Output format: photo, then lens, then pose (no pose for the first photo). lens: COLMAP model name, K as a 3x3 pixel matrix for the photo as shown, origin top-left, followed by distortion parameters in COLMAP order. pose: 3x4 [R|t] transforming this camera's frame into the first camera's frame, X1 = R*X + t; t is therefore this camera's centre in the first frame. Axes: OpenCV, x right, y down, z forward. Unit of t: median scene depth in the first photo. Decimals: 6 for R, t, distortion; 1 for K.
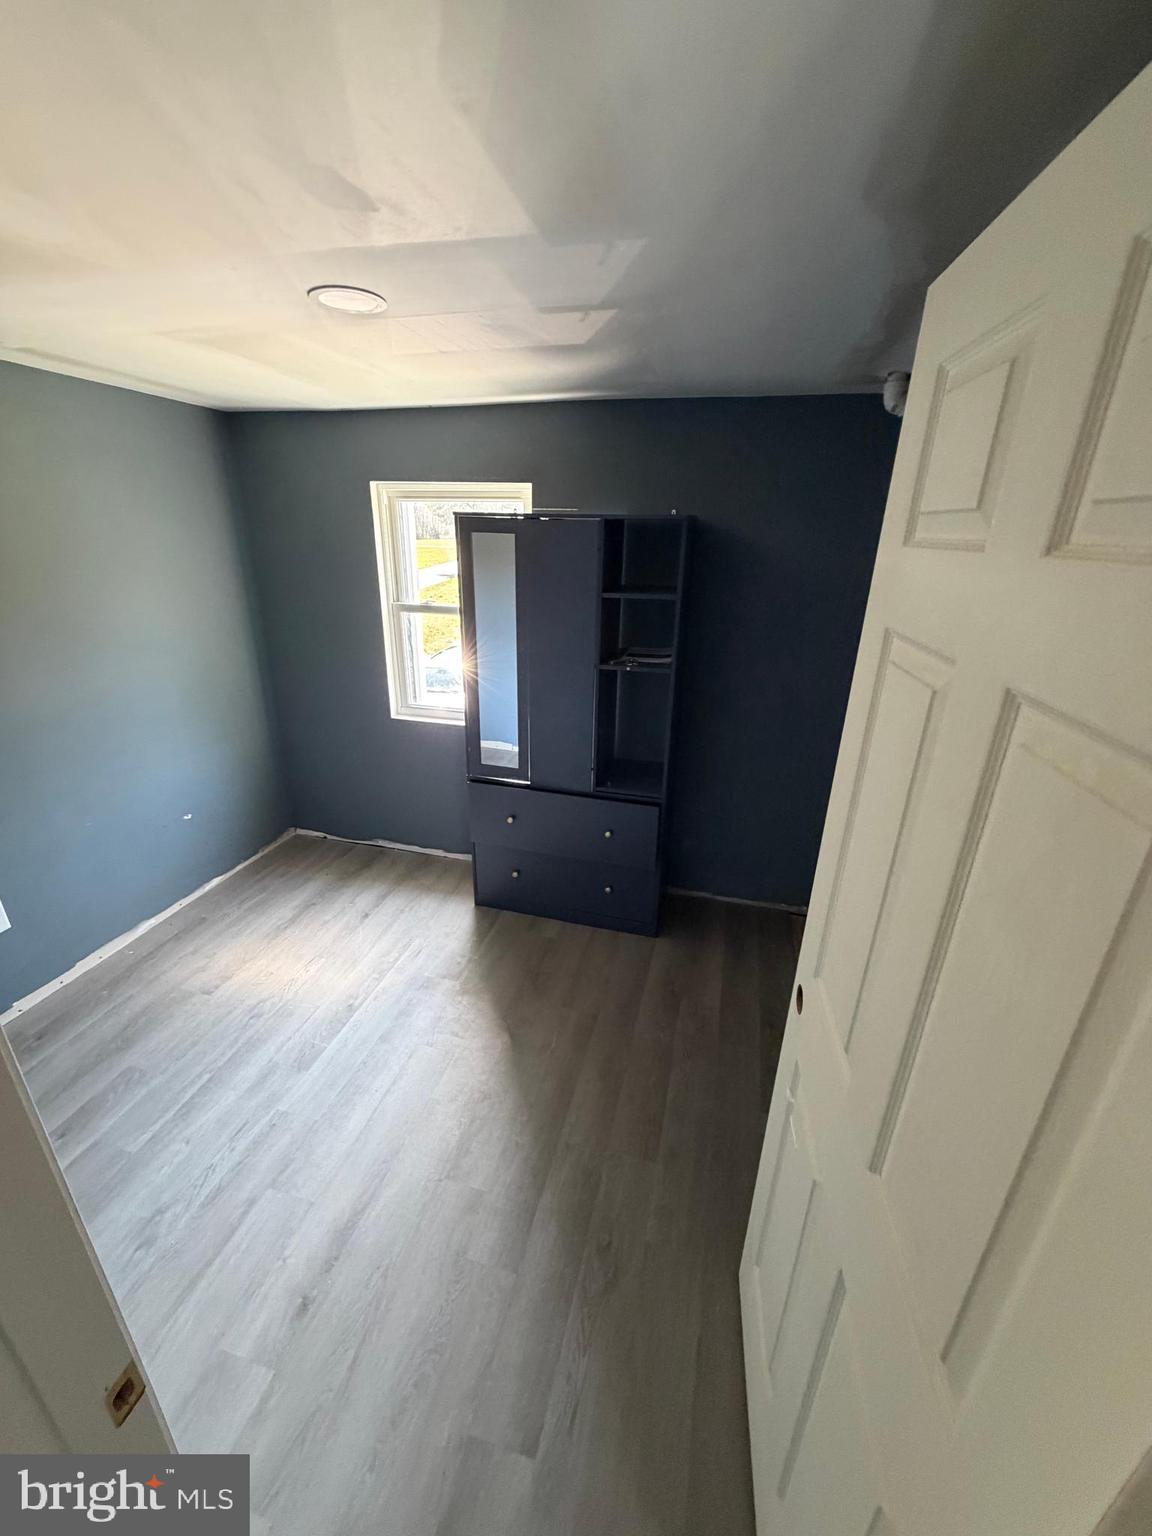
lens RADIAL K [[613.8, 0, 575.2], [0, 613.8, 769.2], [0, 0, 1]] dist [0.001346, -0.000160]
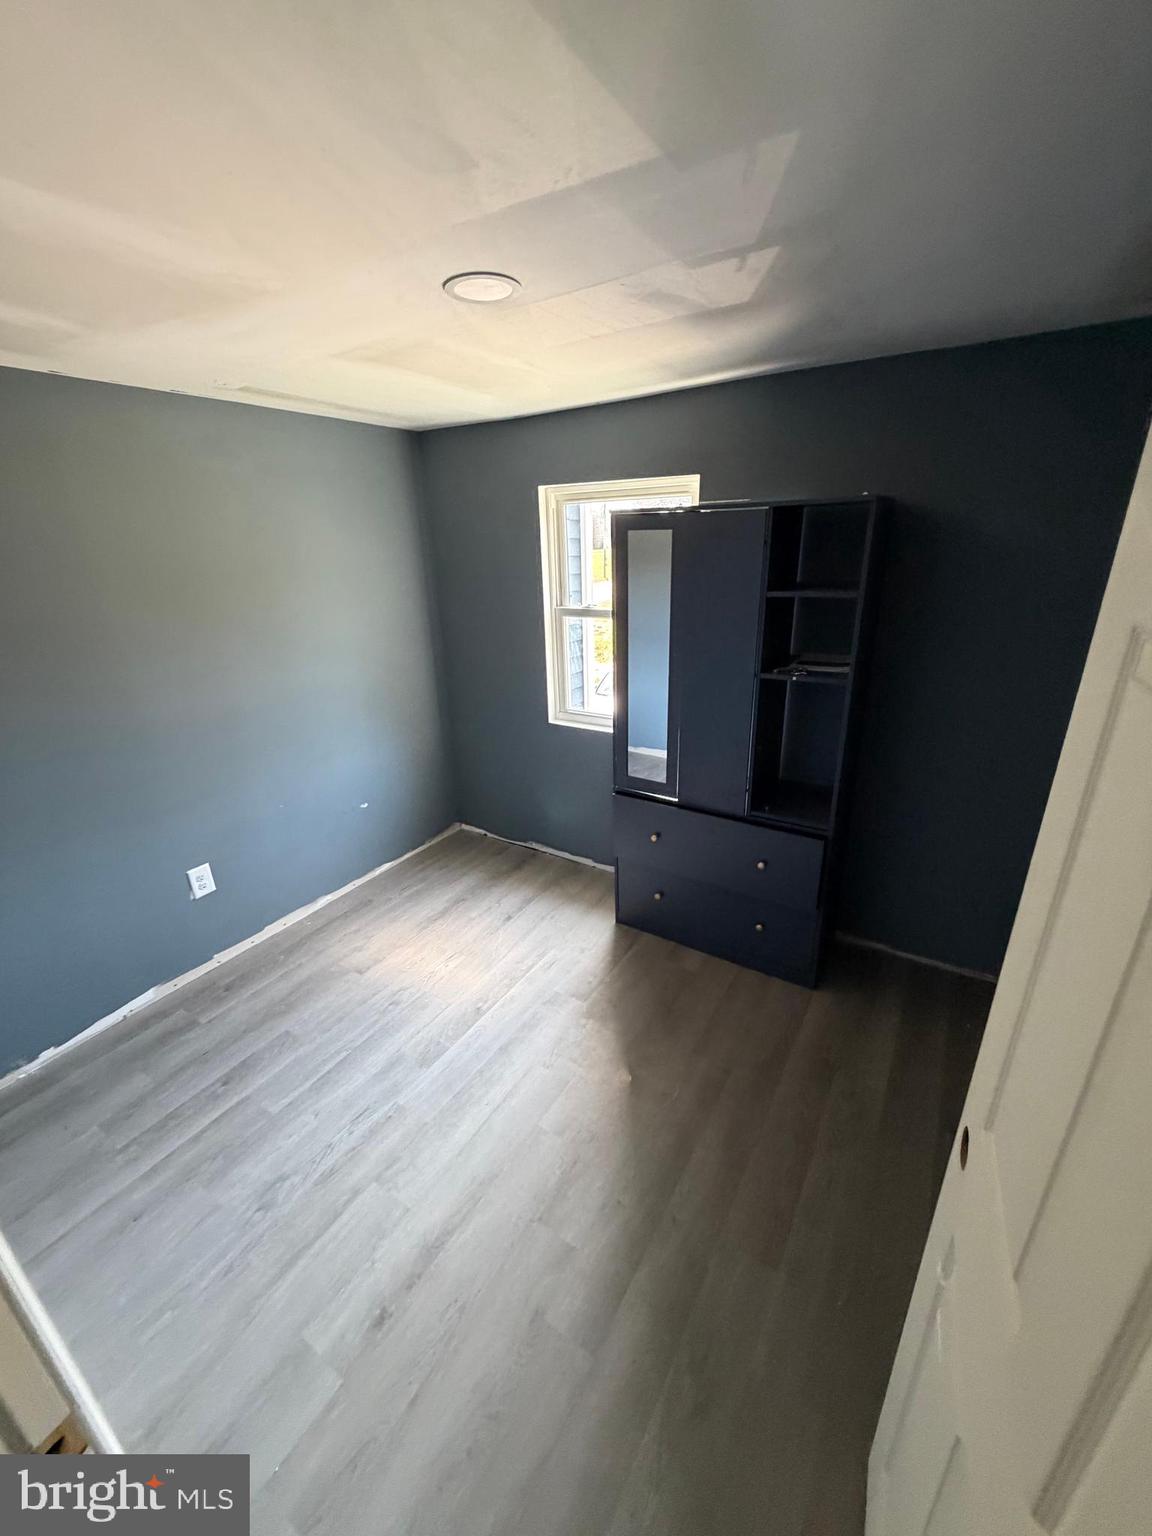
lens RADIAL K [[613.8, 0, 574.7], [0, 613.8, 768.5], [0, 0, 1]] dist [0.001346, -0.000160]
pose [[0.952826, 0.063124, -0.296879, 0.060233], [-0.065890, 0.997827, 0.000692, -0.018001], [0.296277, 0.018902, 0.954915, 0.089787]]
